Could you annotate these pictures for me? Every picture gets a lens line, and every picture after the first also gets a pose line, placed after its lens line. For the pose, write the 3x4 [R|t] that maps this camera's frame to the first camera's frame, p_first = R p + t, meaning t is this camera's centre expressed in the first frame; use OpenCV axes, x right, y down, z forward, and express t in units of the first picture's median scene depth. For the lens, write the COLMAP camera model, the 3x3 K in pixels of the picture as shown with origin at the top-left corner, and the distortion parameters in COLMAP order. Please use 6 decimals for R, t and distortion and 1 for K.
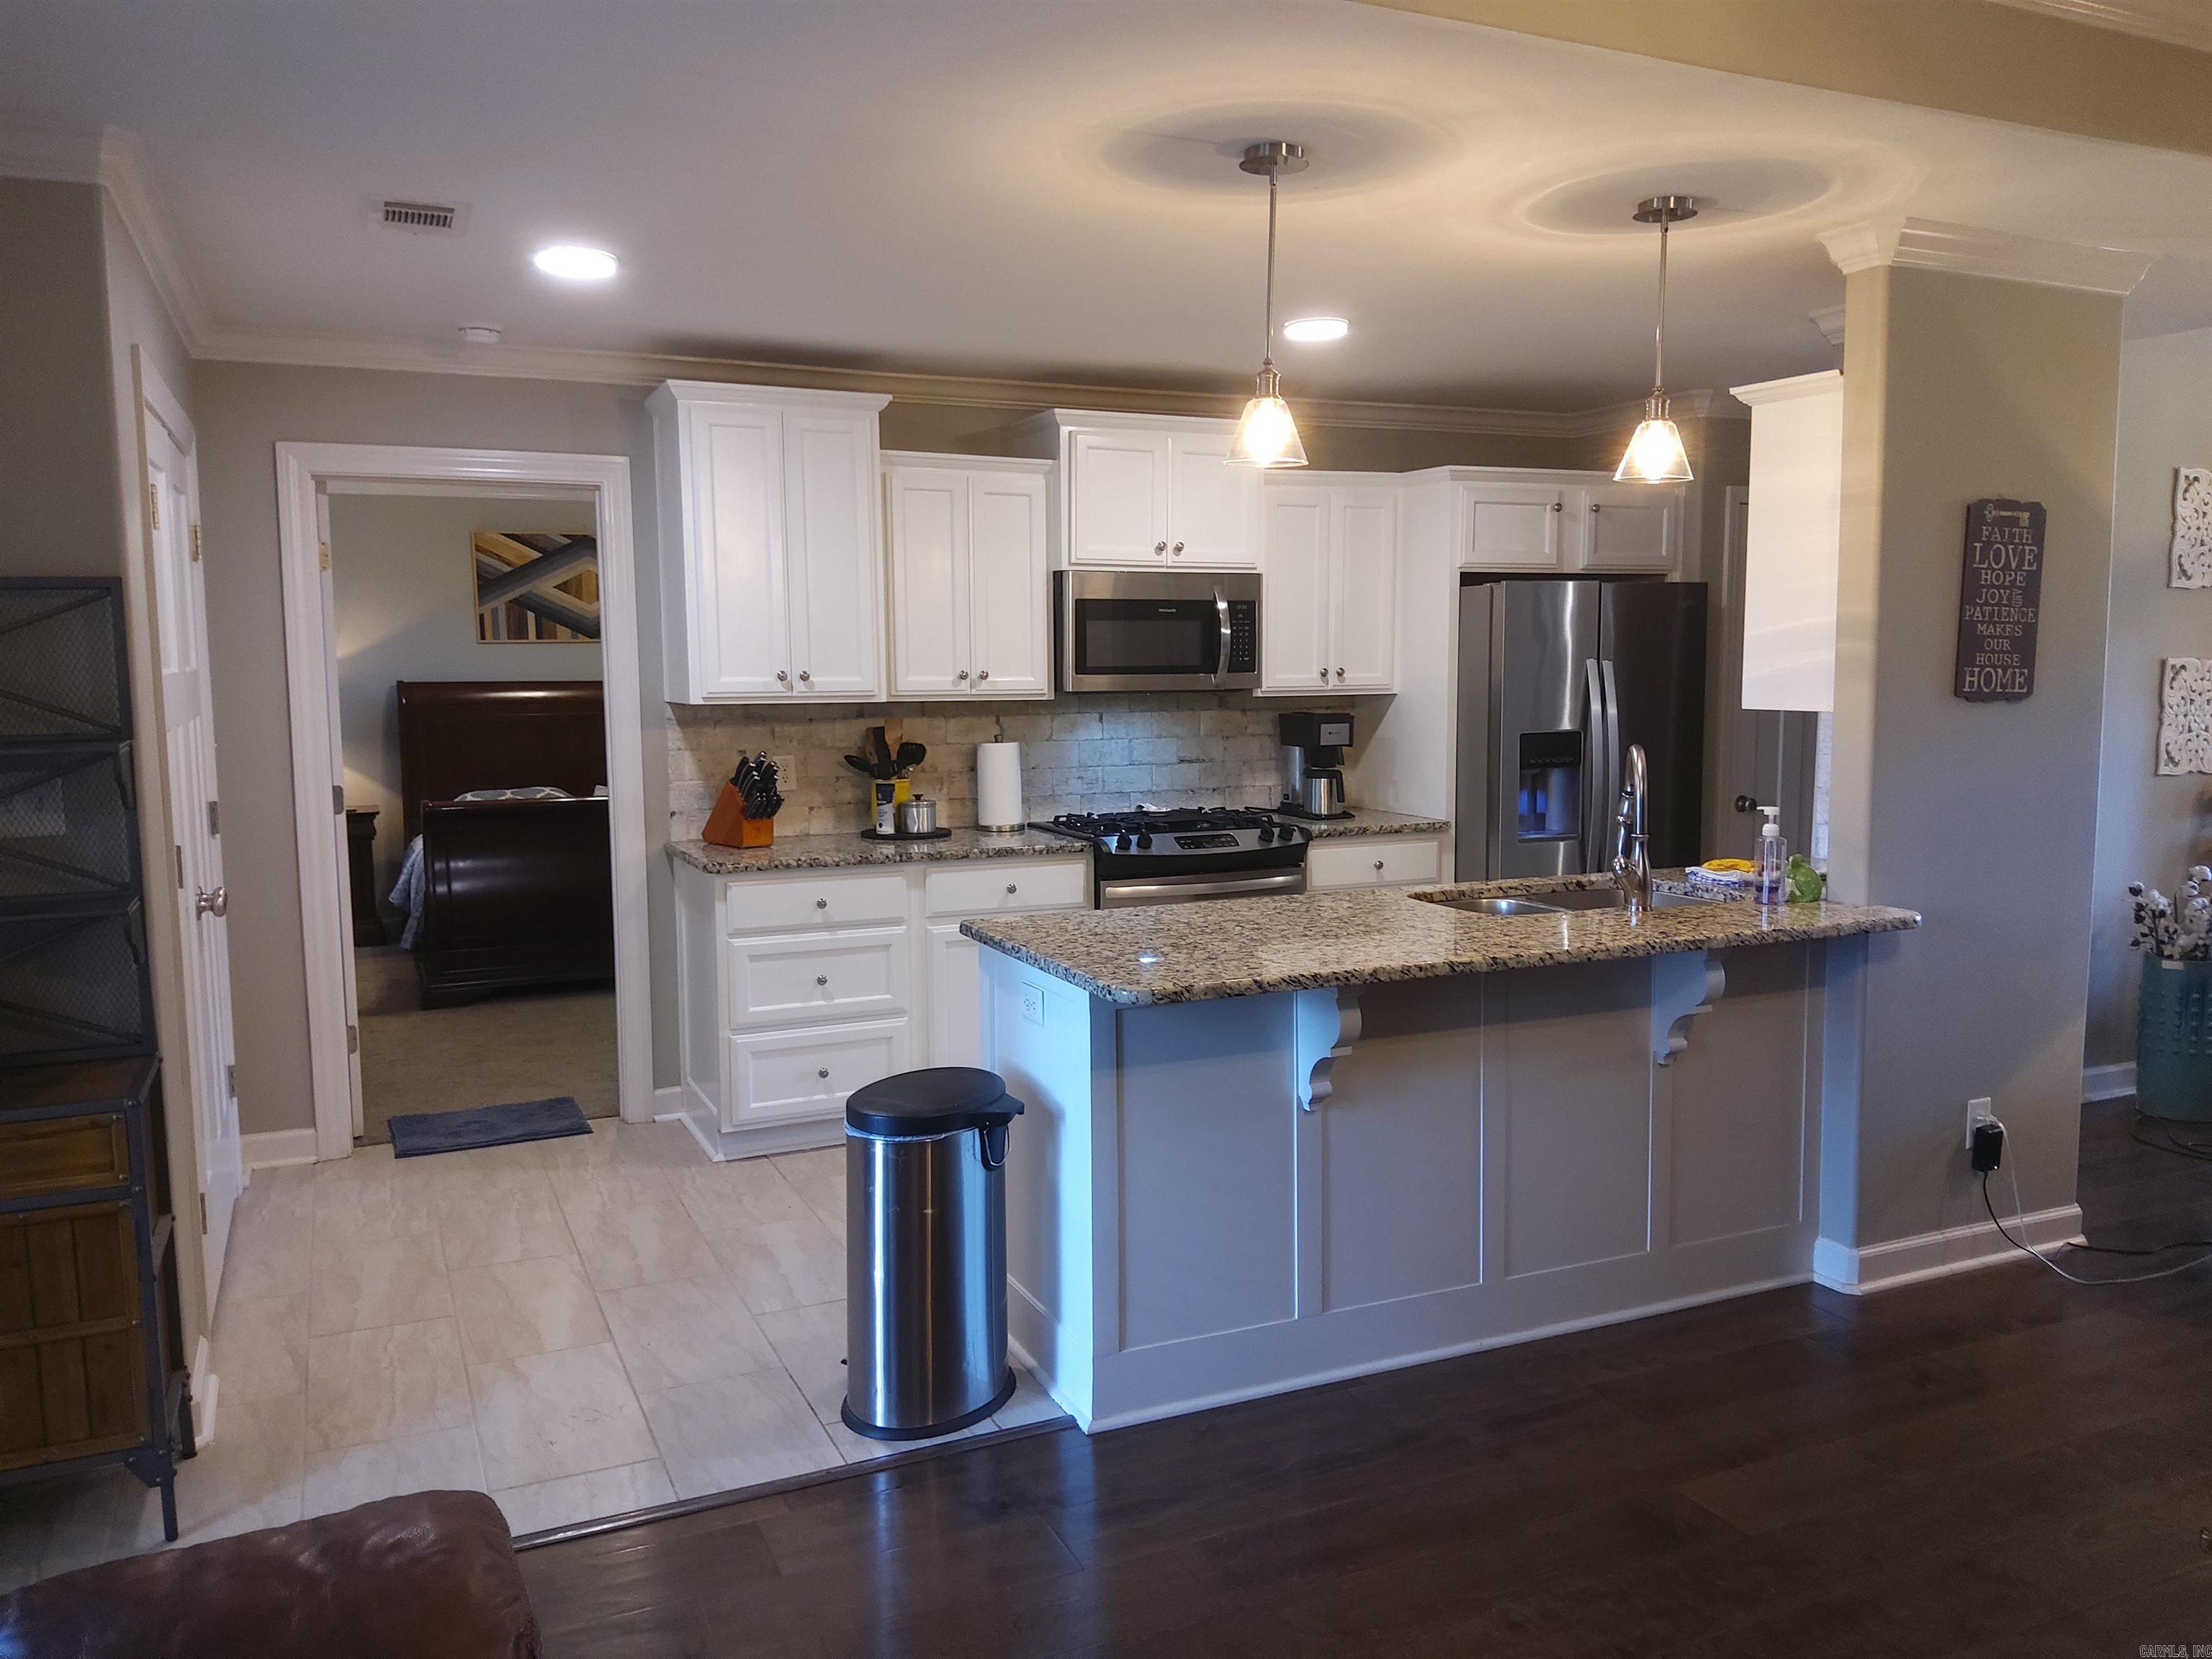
lens RADIAL K [[1656.7, 0, 1110.8], [0, 1656.7, 812.2], [0, 0, 1]] dist [0.056654, -0.120870]
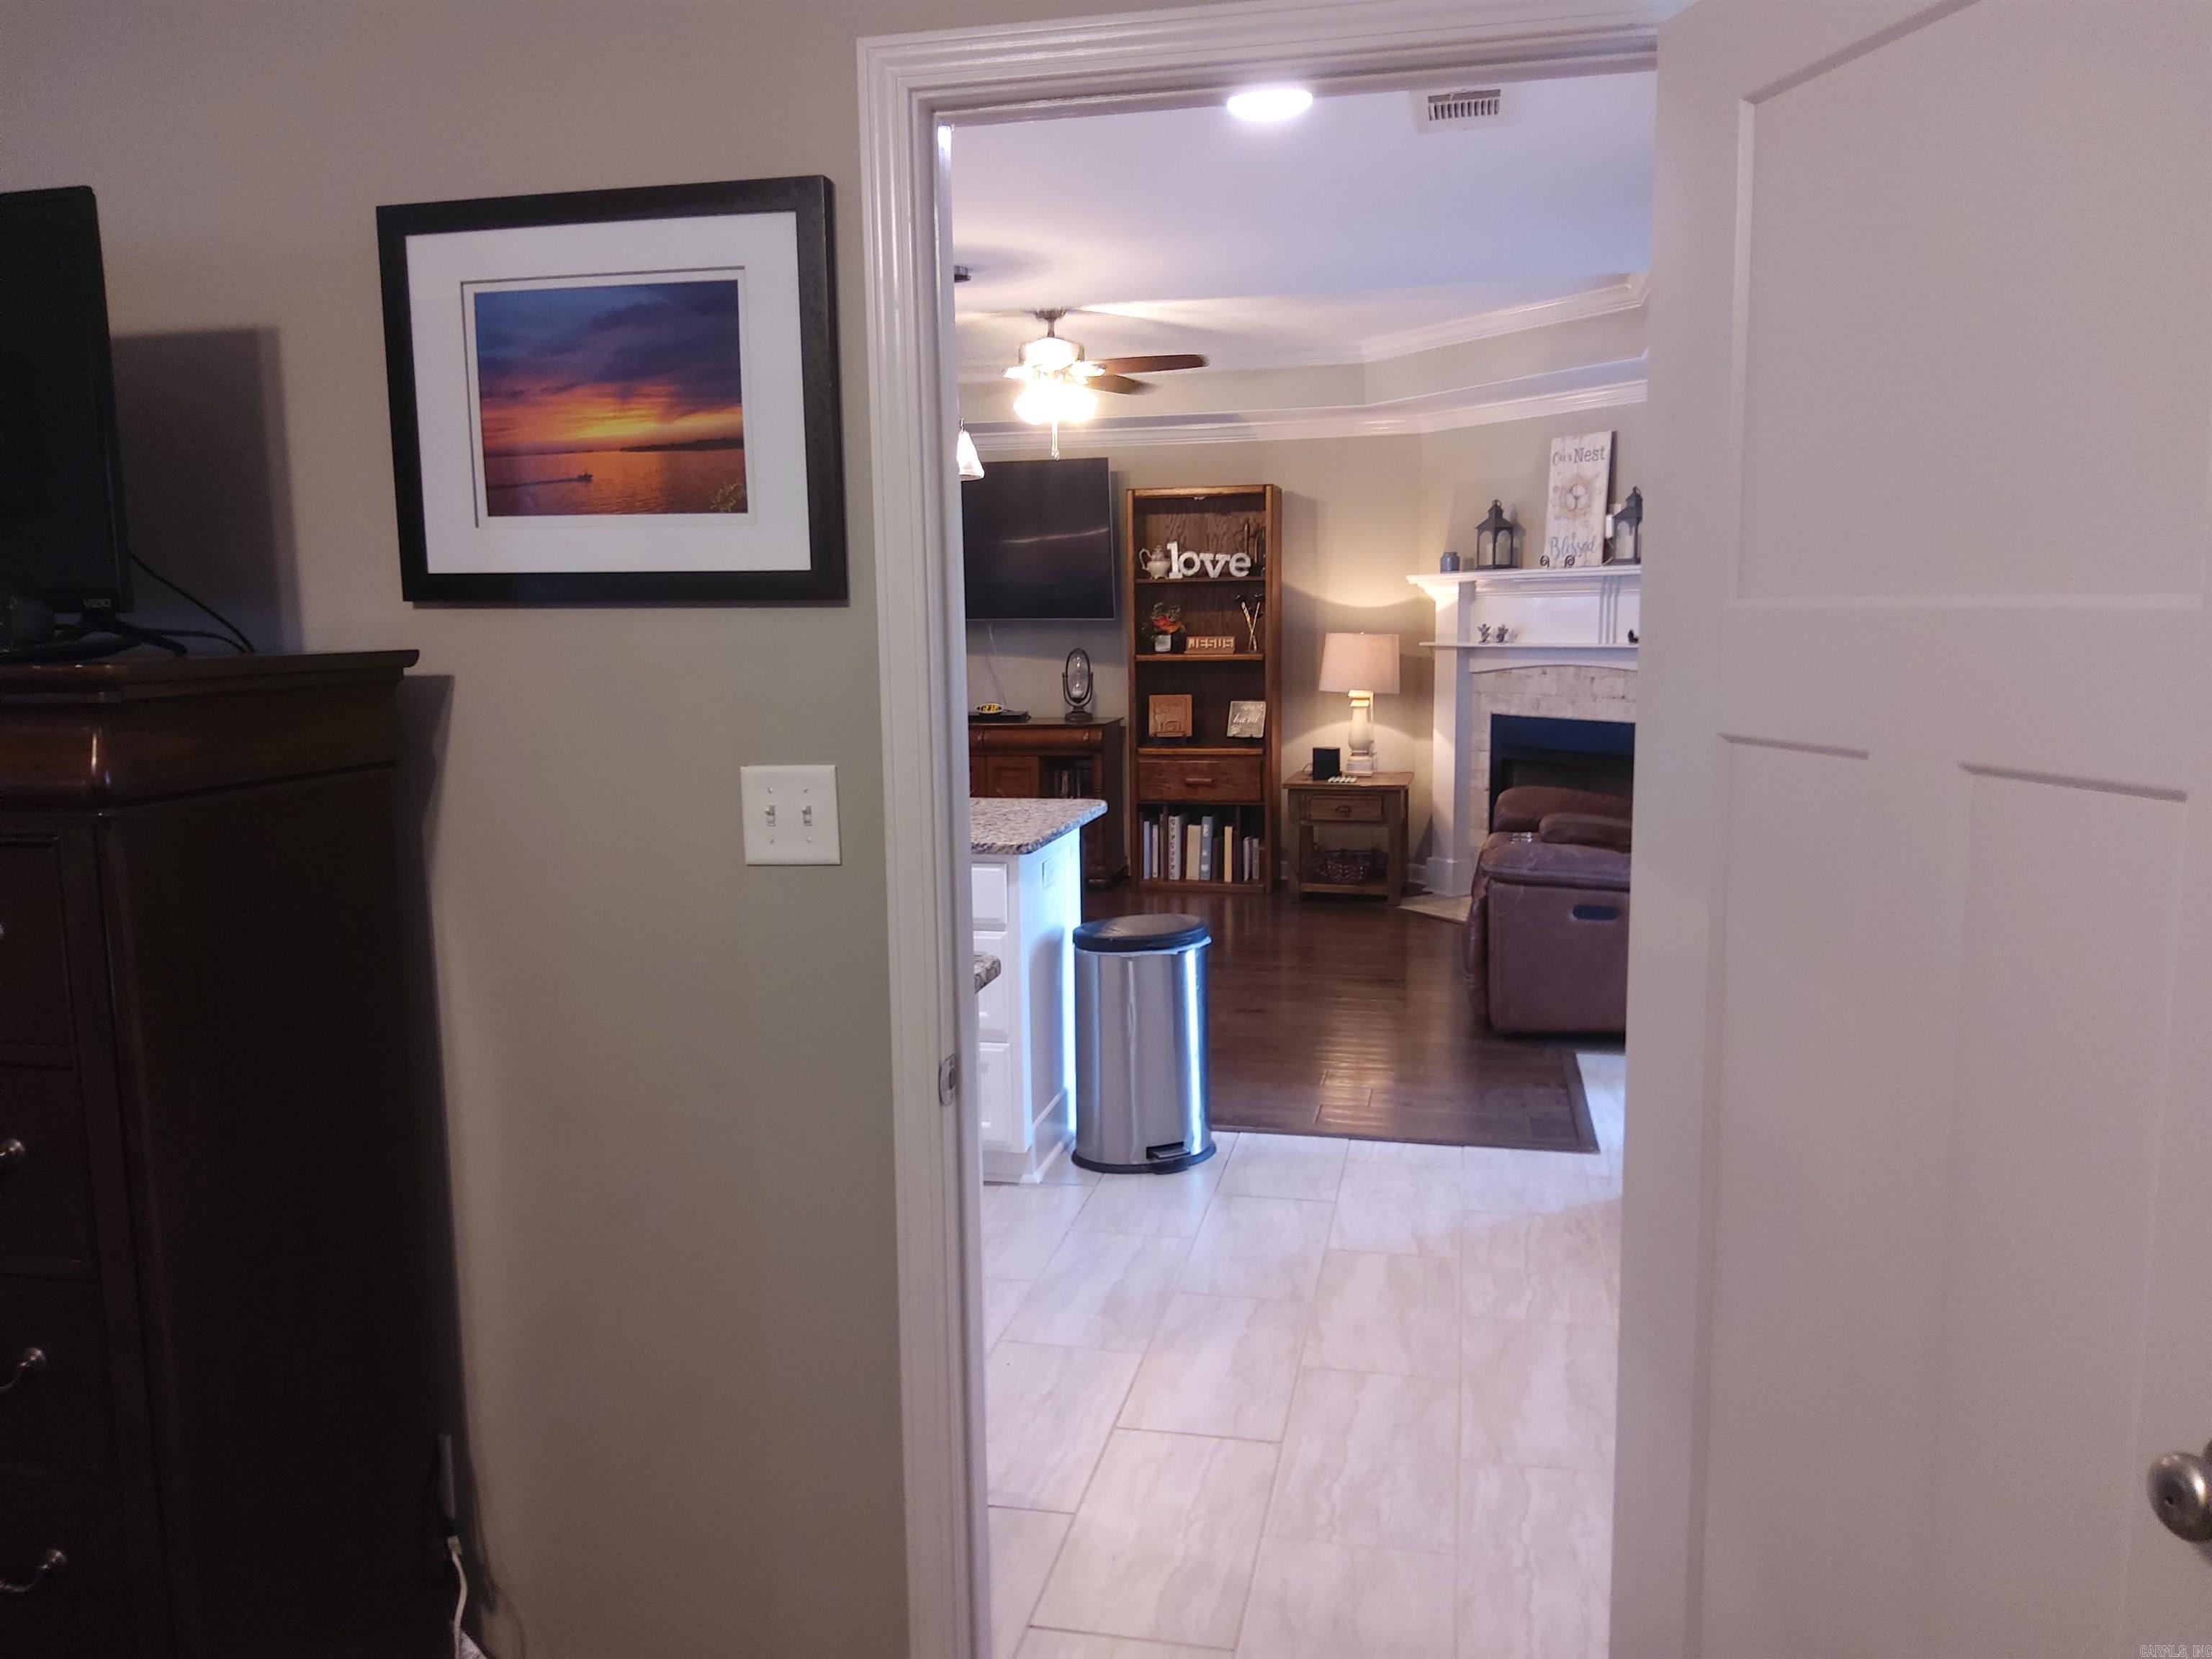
lens RADIAL K [[1656.7, 0, 1110.8], [0, 1656.7, 812.2], [0, 0, 1]] dist [0.056654, -0.120870]
pose [[-0.798124, -0.055657, 0.599917, -0.522175], [0.077169, 0.978079, 0.193406, -0.105858], [-0.597530, 0.200657, -0.776334, 1.196429]]
